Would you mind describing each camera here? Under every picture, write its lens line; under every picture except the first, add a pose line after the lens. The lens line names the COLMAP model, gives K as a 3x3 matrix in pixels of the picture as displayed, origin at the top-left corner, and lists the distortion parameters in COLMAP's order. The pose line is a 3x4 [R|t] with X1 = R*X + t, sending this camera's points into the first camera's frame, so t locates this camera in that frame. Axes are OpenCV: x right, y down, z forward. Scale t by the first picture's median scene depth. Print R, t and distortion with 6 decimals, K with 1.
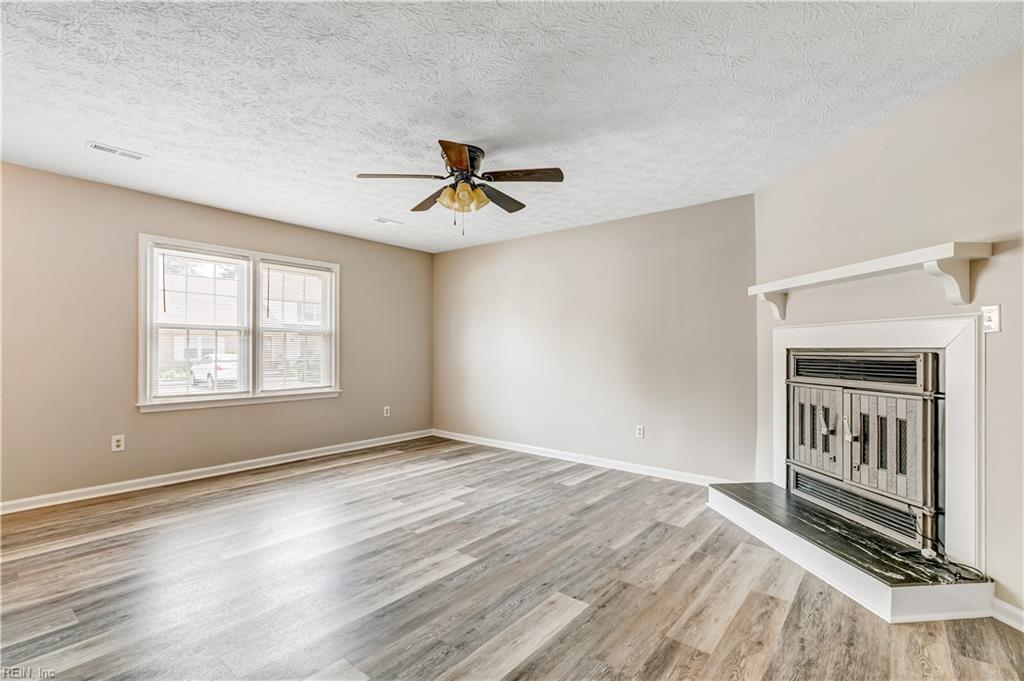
lens RADIAL K [[464.3, 0, 507.7], [0, 464.3, 347.0], [0, 0, 1]] dist [0.005810, -0.002256]
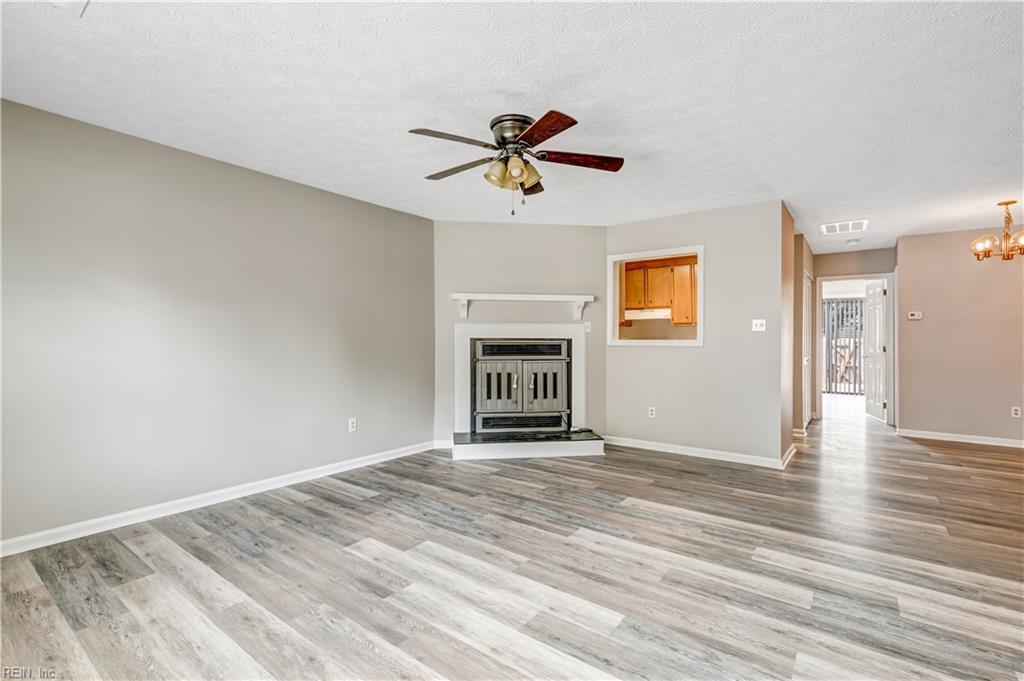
lens RADIAL K [[464.3, 0, 519.9], [0, 464.3, 339.0], [0, 0, 1]] dist [0.005810, -0.002256]
pose [[-0.052041, -0.004181, 0.998636, -1.037000], [-0.009118, 0.999952, 0.003711, -0.001633], [-0.998603, -0.008913, -0.052077, 1.067279]]
